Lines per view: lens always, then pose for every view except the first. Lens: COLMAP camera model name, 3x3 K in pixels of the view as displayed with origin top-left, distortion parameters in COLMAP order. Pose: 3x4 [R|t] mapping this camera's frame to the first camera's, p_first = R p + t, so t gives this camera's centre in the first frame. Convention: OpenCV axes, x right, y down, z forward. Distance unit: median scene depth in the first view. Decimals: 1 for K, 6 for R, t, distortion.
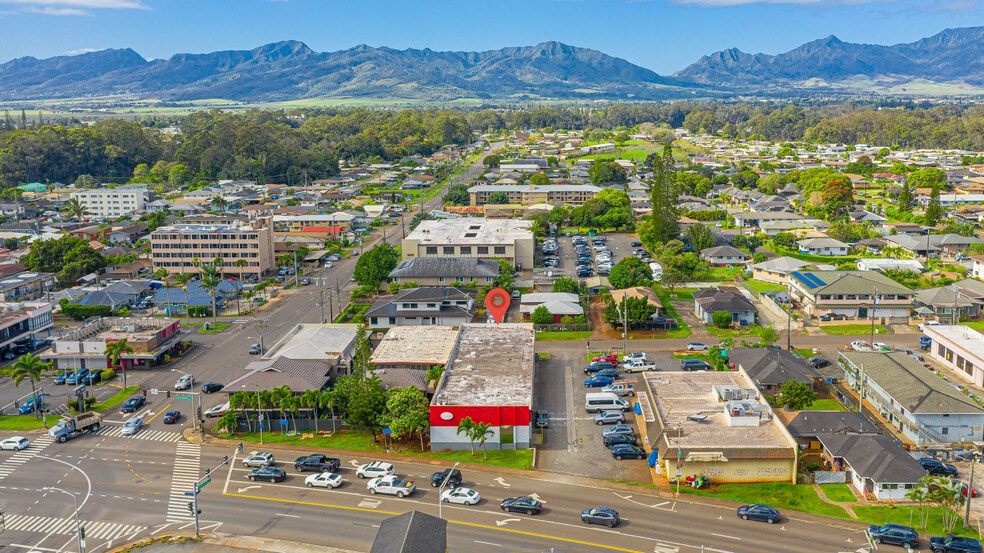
lens RADIAL K [[788.0, 0, 546.0], [0, 788.0, 299.1], [0, 0, 1]] dist [-0.020482, 0.046862]
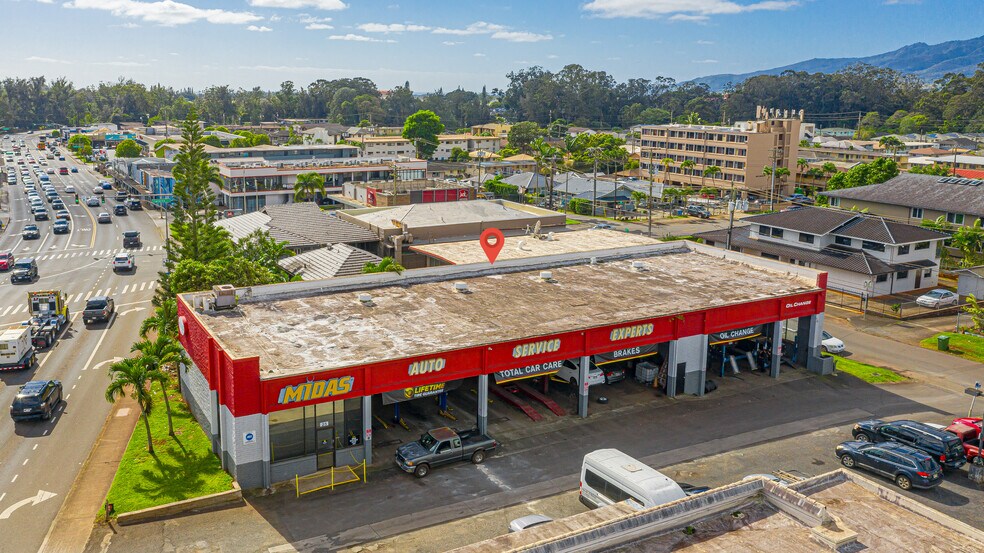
lens RADIAL K [[819.5, 0, 432.4], [0, 819.5, 263.4], [0, 0, 1]] dist [0.014927, -0.001137]
pose [[0.464968, 0.190580, -0.864572, 0.141678], [-0.223305, 0.970227, 0.093776, 0.020190], [0.856703, 0.149461, 0.493682, 0.407883]]
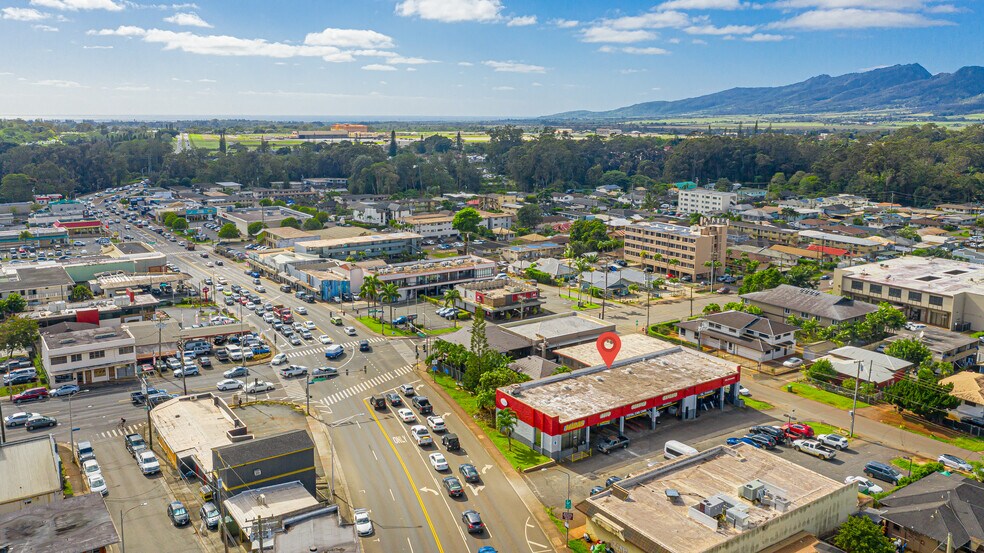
lens RADIAL K [[788.0, 0, 495.4], [0, 788.0, 274.6], [0, 0, 1]] dist [-0.020482, 0.046862]
pose [[0.579283, 0.176518, -0.795784, 0.322954], [-0.213020, 0.975127, 0.061233, -0.040785], [0.786800, 0.134047, 0.602477, 0.139825]]
